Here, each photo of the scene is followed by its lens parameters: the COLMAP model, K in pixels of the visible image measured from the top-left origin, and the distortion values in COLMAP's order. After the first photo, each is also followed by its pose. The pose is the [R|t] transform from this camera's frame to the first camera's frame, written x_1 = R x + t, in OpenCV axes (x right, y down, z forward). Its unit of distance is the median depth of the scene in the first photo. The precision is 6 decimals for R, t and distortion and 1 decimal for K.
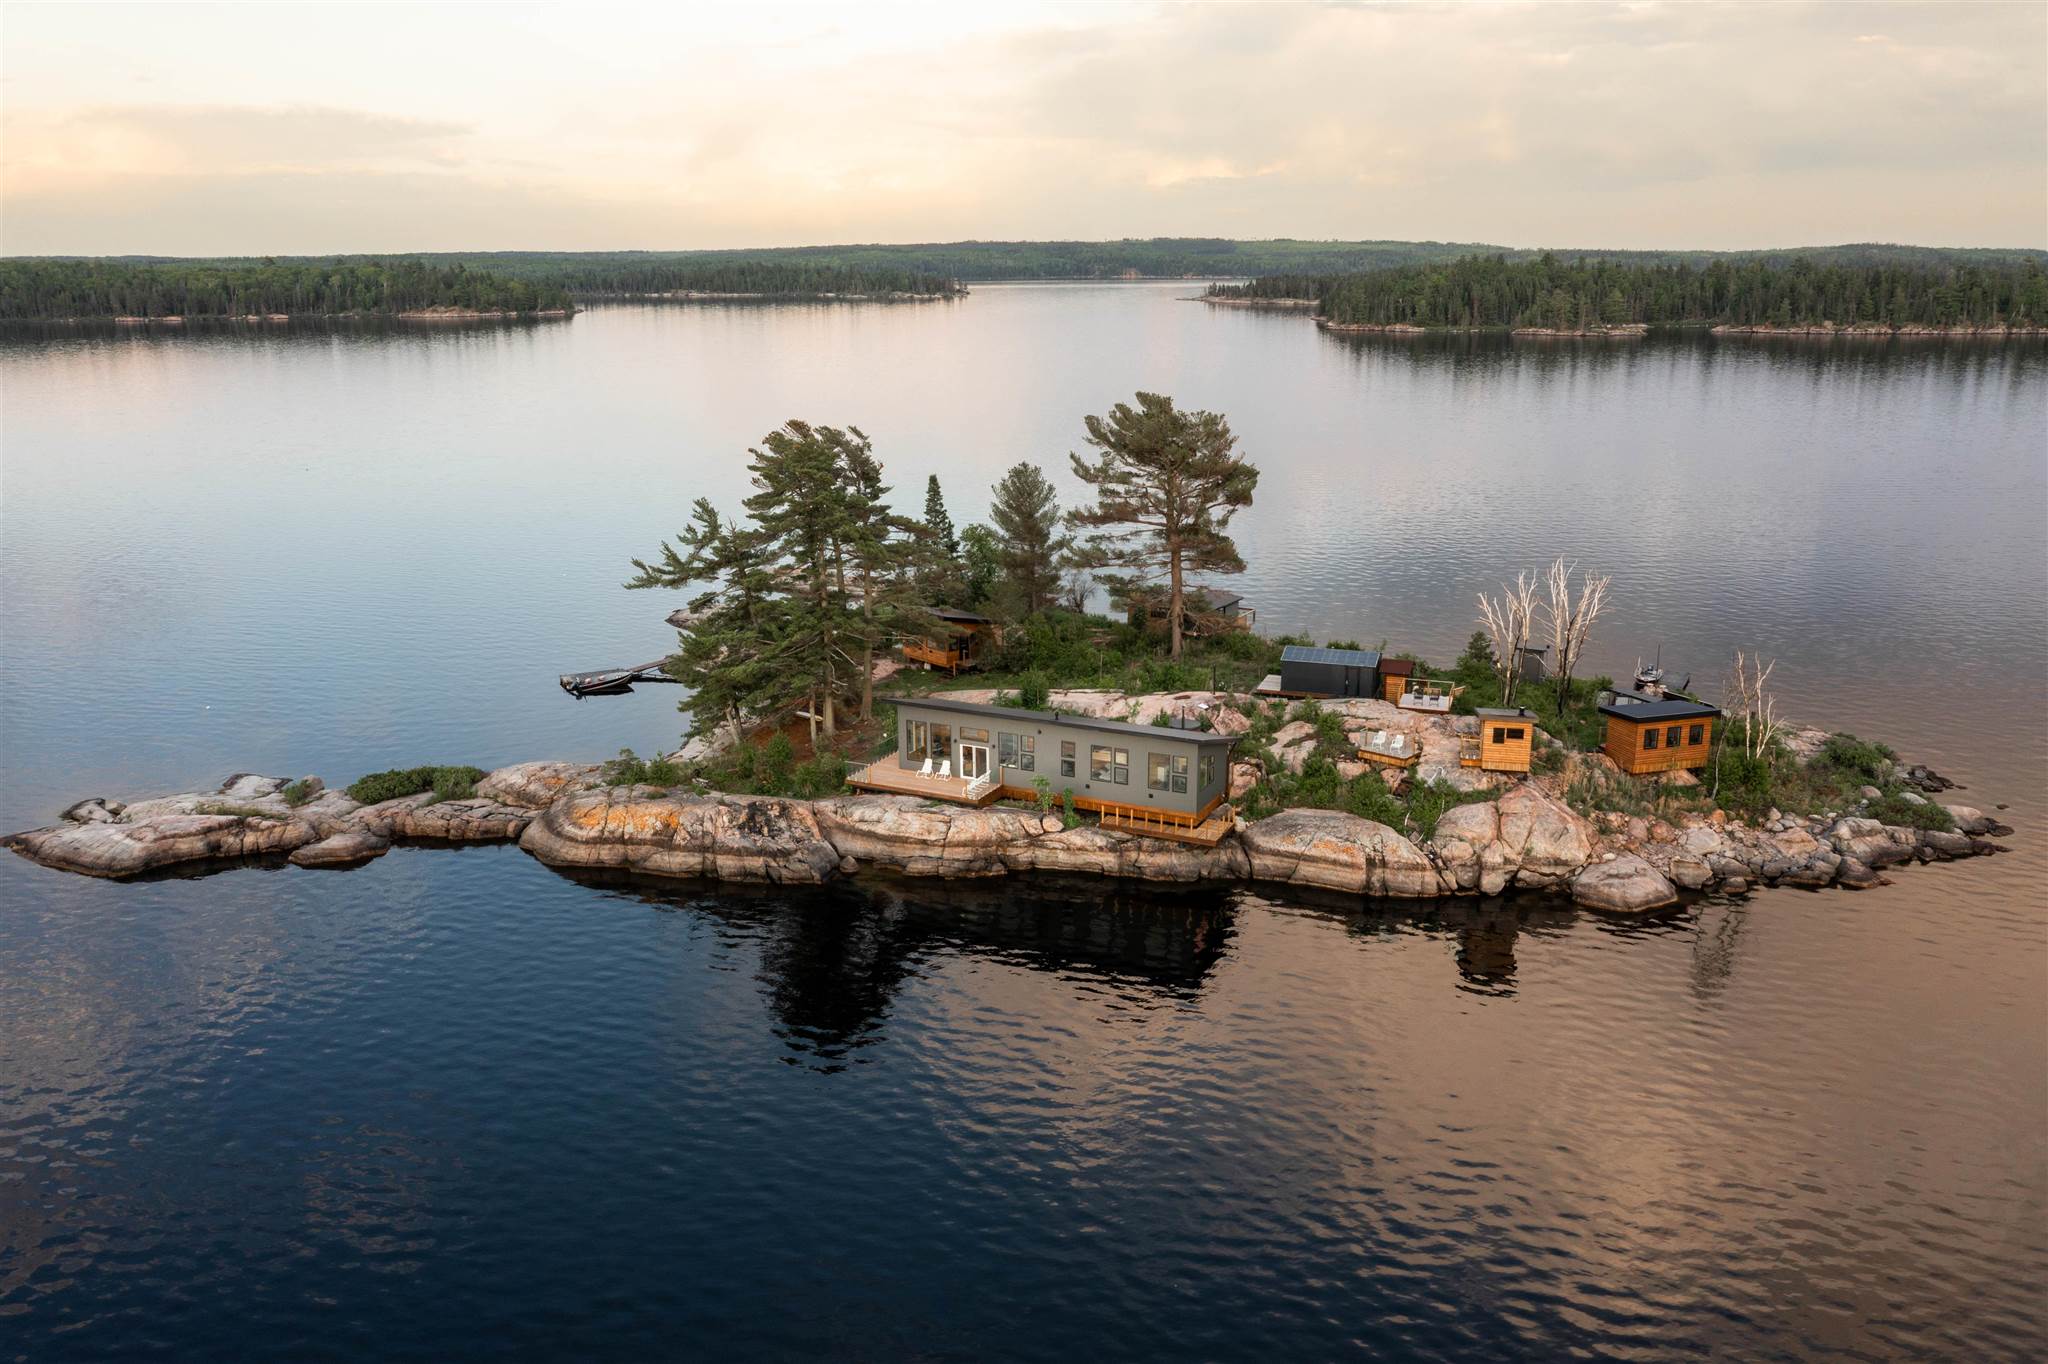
lens RADIAL K [[1599.2, 0, 1020.9], [0, 1599.2, 684.3], [0, 0, 1]] dist [-0.018991, 0.006081]
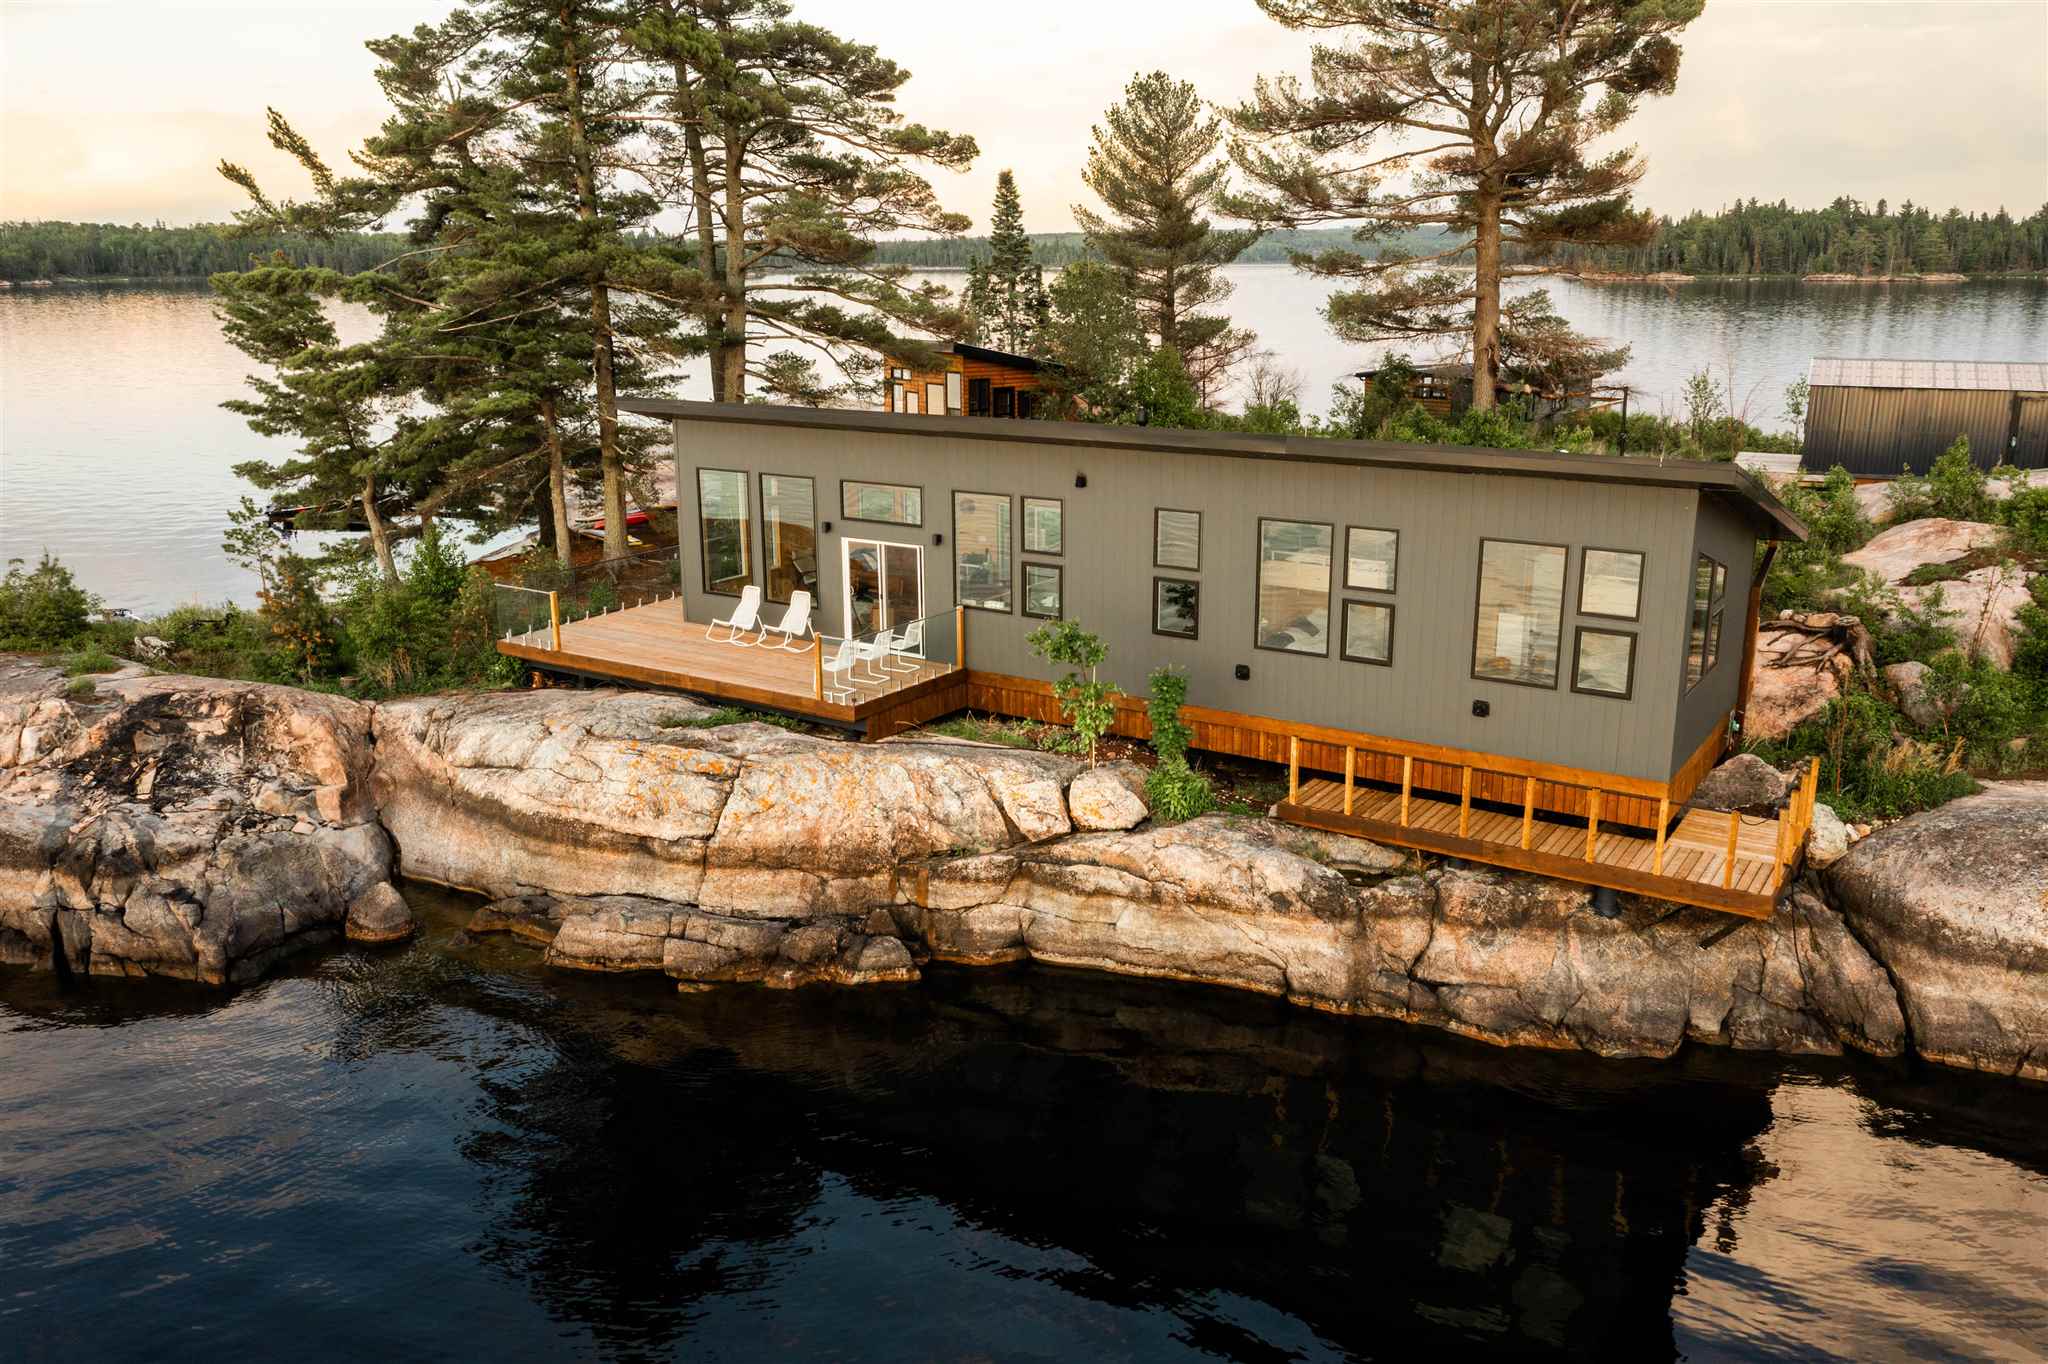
lens RADIAL K [[1599.2, 0, 1020.9], [0, 1599.2, 684.3], [0, 0, 1]] dist [-0.018991, 0.006081]
pose [[0.991516, 0.032772, -0.125789, 0.039077], [-0.032610, 0.999463, 0.003349, 0.067245], [0.125831, 0.000781, 0.992051, 0.729221]]
